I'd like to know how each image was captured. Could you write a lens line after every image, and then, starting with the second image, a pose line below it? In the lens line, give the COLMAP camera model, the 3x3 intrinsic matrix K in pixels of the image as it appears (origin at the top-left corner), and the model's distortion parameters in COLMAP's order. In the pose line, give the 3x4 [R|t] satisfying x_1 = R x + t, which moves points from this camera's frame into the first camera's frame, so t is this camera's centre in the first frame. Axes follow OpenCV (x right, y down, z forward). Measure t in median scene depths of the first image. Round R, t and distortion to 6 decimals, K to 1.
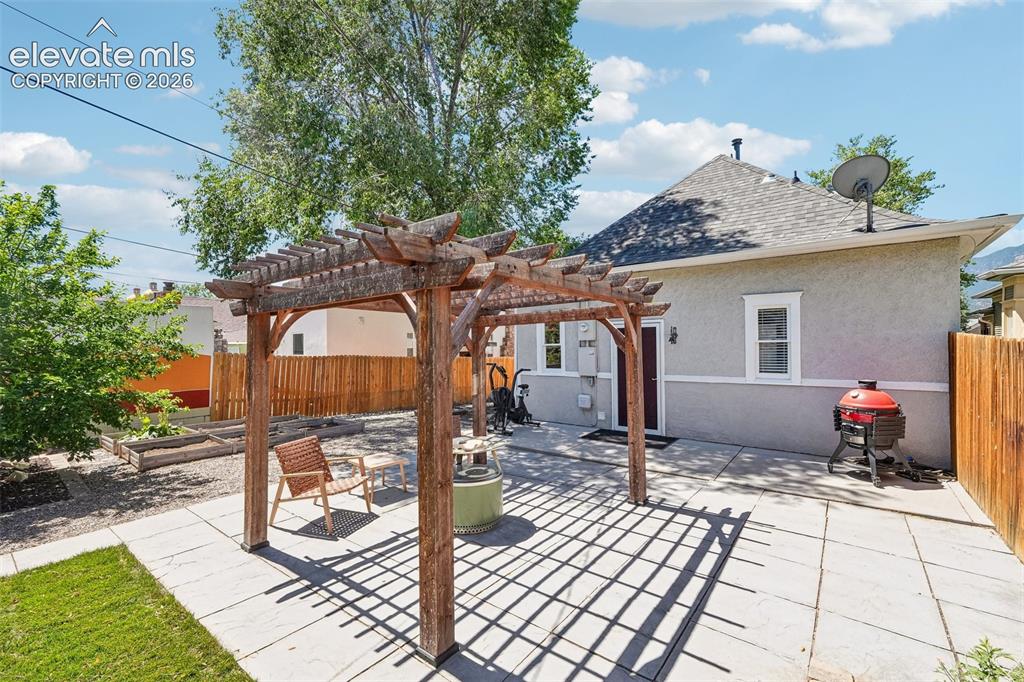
lens RADIAL K [[445.3, 0, 515.5], [0, 445.3, 340.1], [0, 0, 1]] dist [-0.000697, 0.000034]
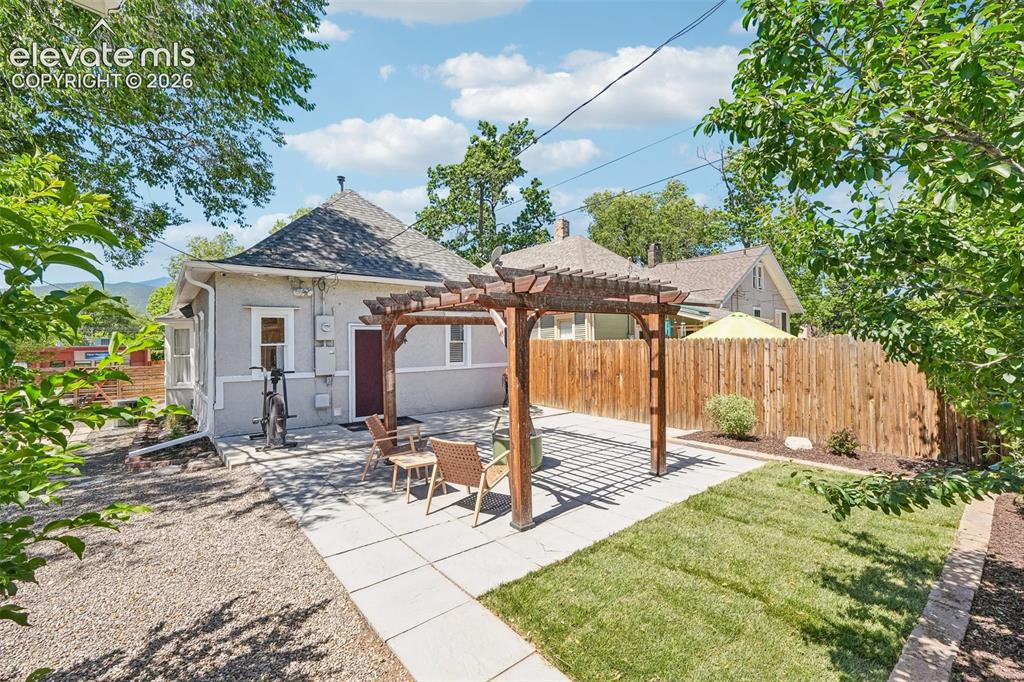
lens RADIAL K [[445.3, 0, 517.1], [0, 445.3, 344.2], [0, 0, 1]] dist [-0.000697, 0.000034]
pose [[0.198571, 0.007357, 0.980059, -1.774926], [-0.001270, 0.999973, -0.007249, 0.038902], [-0.980086, 0.000195, 0.198575, 0.872729]]
